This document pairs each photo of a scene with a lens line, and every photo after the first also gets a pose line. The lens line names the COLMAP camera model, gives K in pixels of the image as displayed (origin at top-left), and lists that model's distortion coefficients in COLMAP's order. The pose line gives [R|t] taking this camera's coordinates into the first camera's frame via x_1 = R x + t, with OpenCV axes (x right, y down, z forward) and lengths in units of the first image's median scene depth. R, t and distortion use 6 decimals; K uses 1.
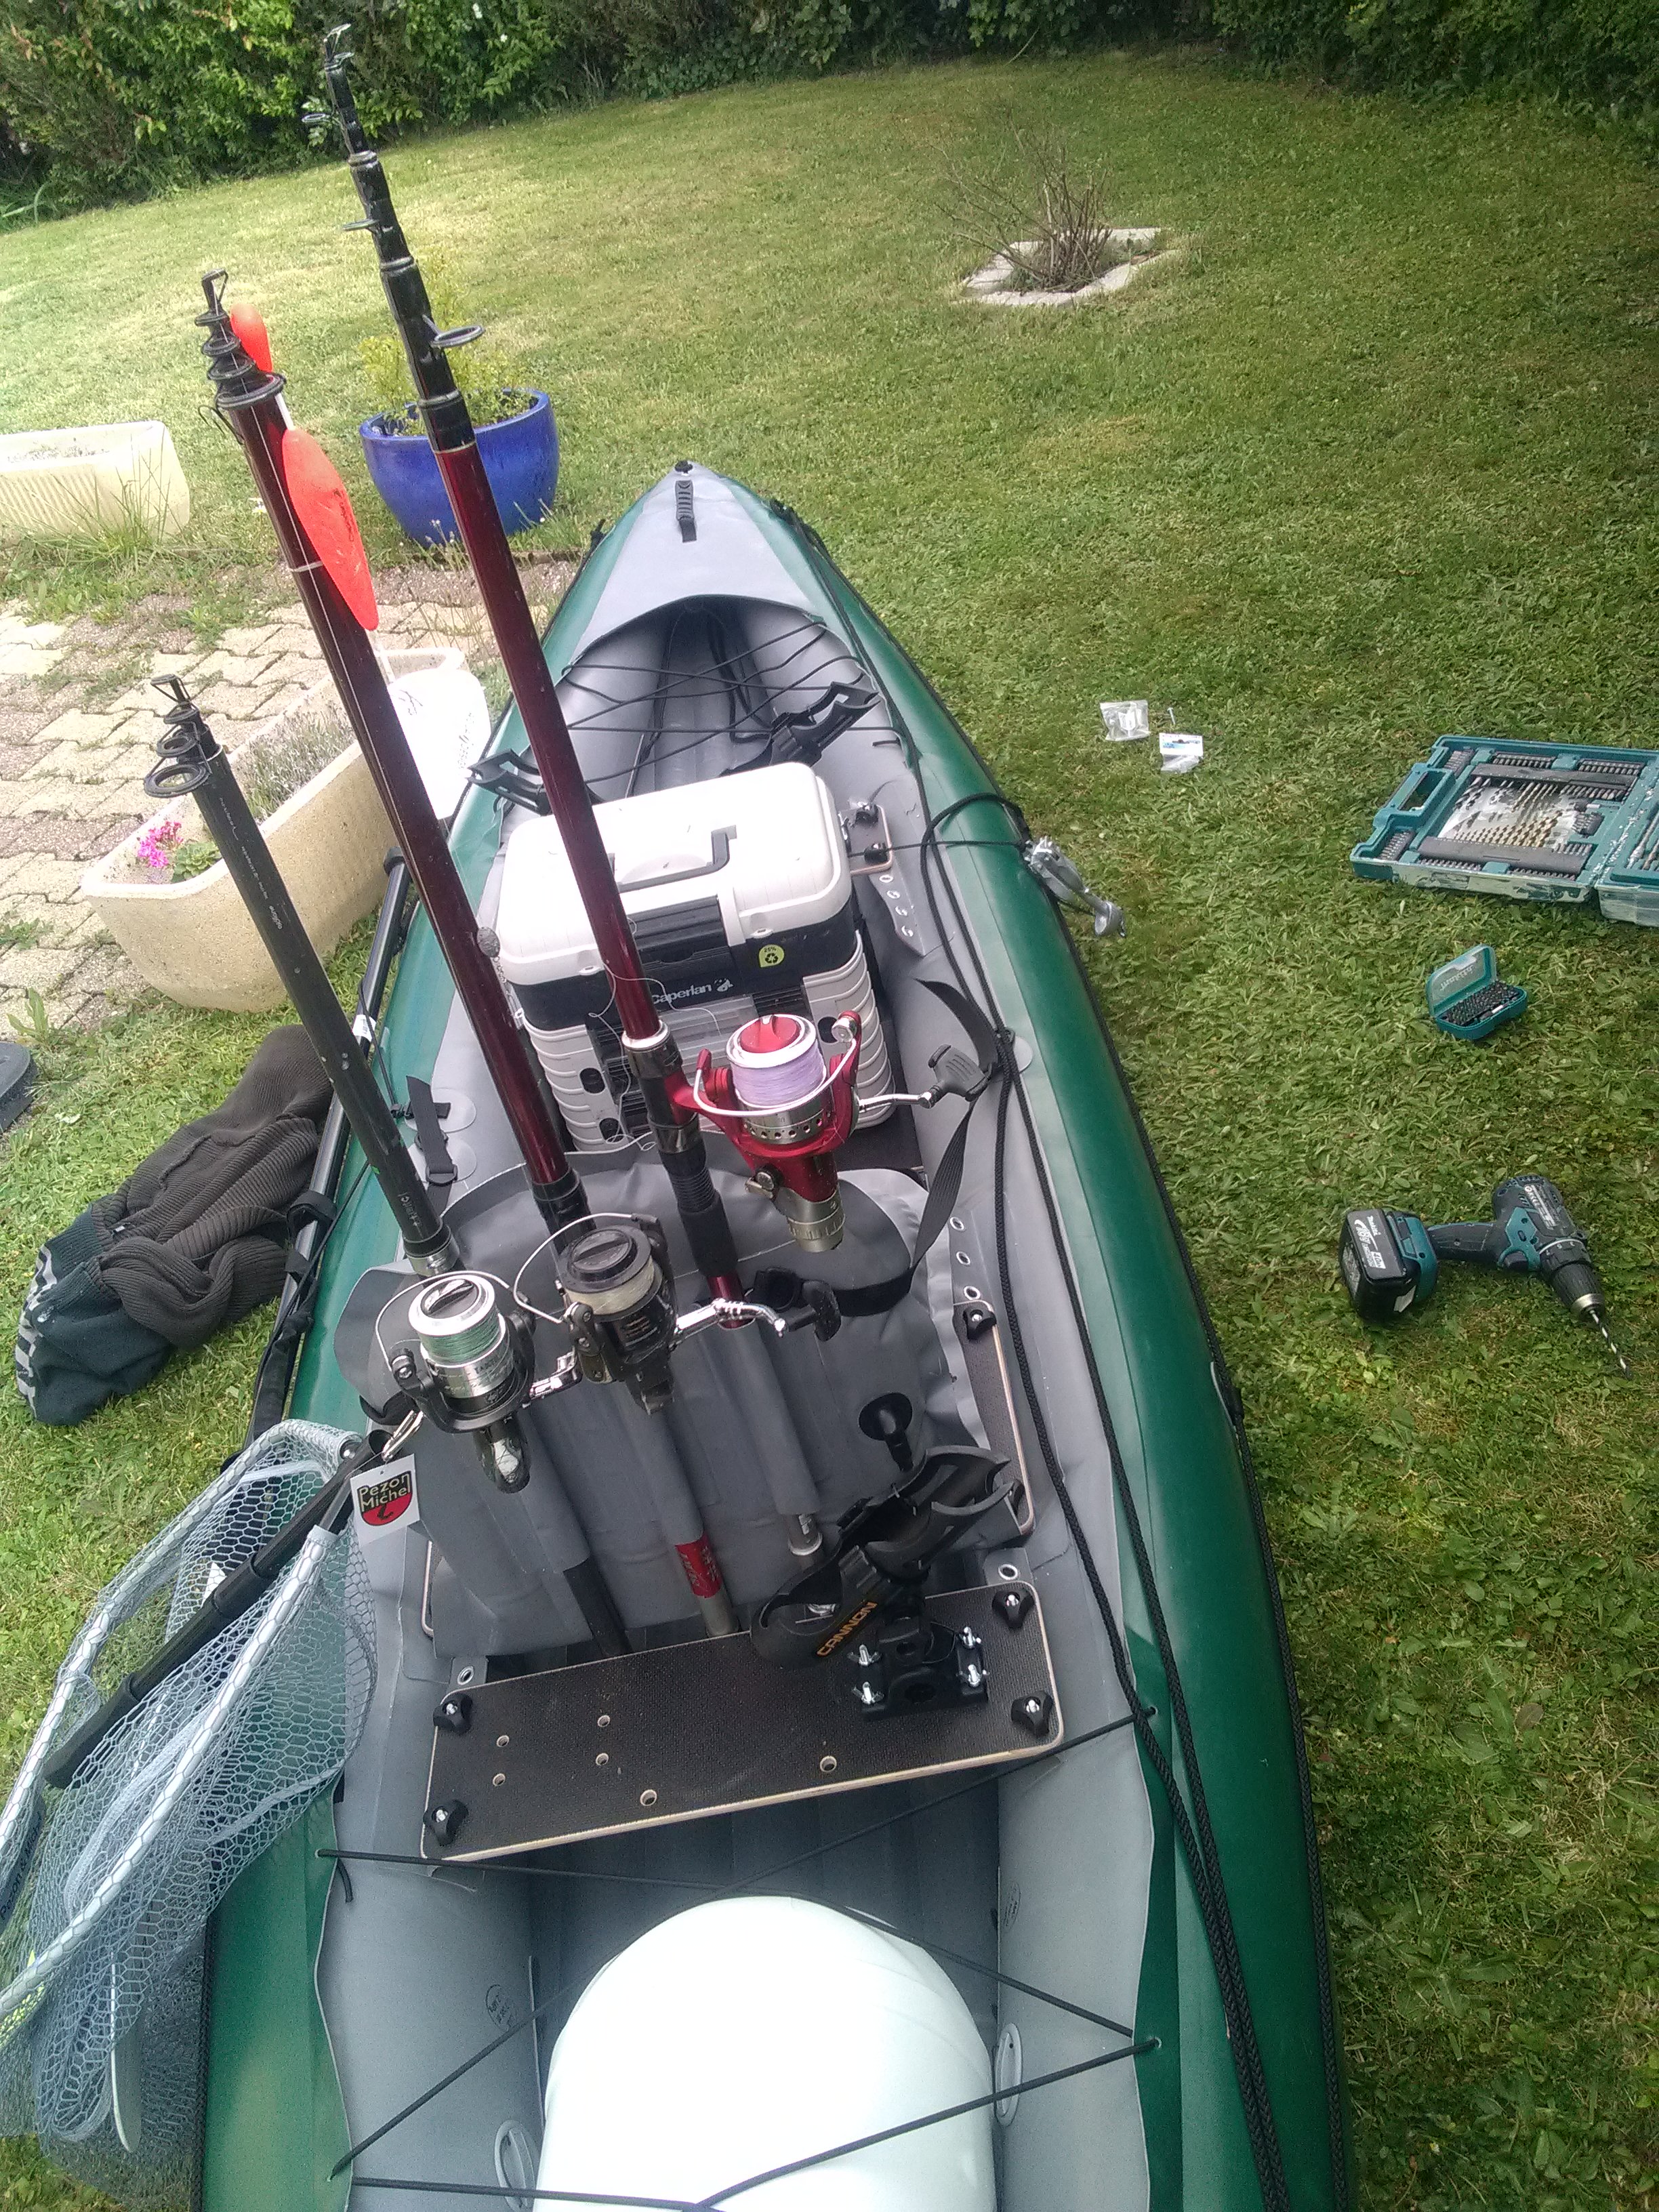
lens RADIAL K [[1716.8, 0, 829.8], [0, 1716.8, 1107.4], [0, 0, 1]] dist [0.036749, -0.005026]
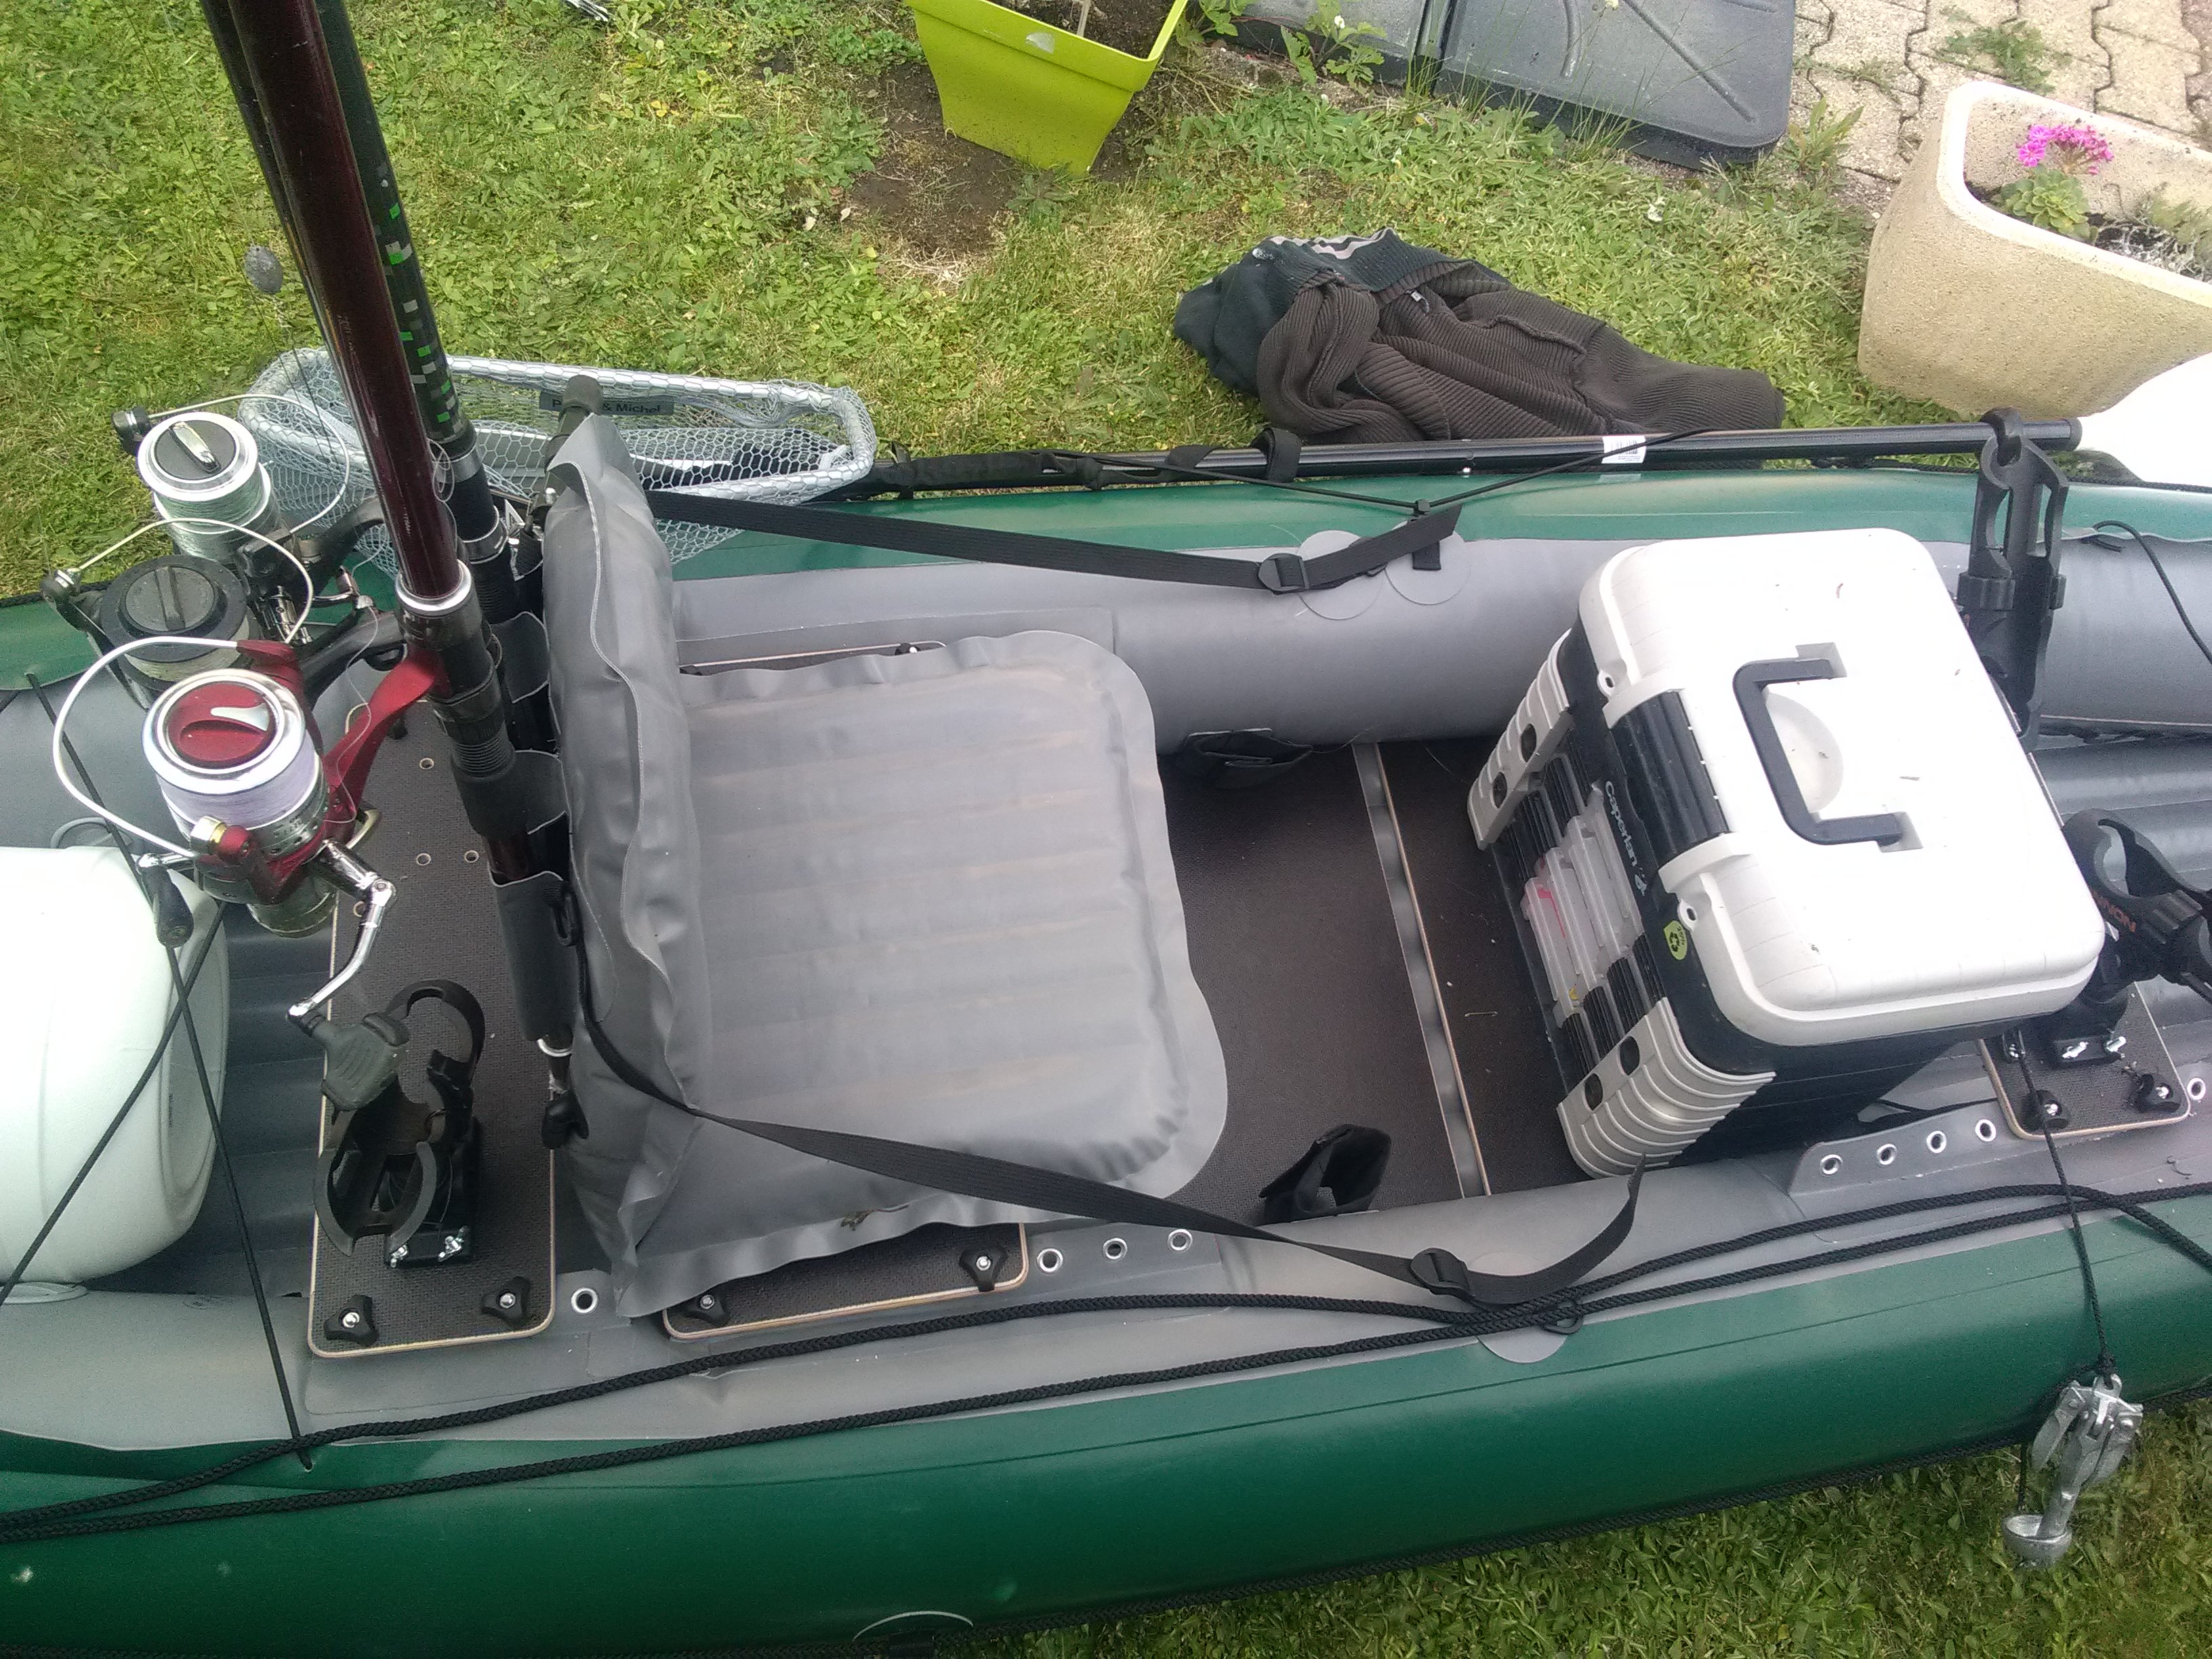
lens RADIAL K [[1716.8, 0, 1105.9], [0, 1716.8, 821.5], [0, 0, 1]] dist [0.036749, -0.005026]
pose [[0.054914, 0.951987, -0.301173, 0.104939], [-0.743719, 0.240256, 0.623826, -0.338020], [0.666233, 0.189732, 0.721204, 0.377553]]
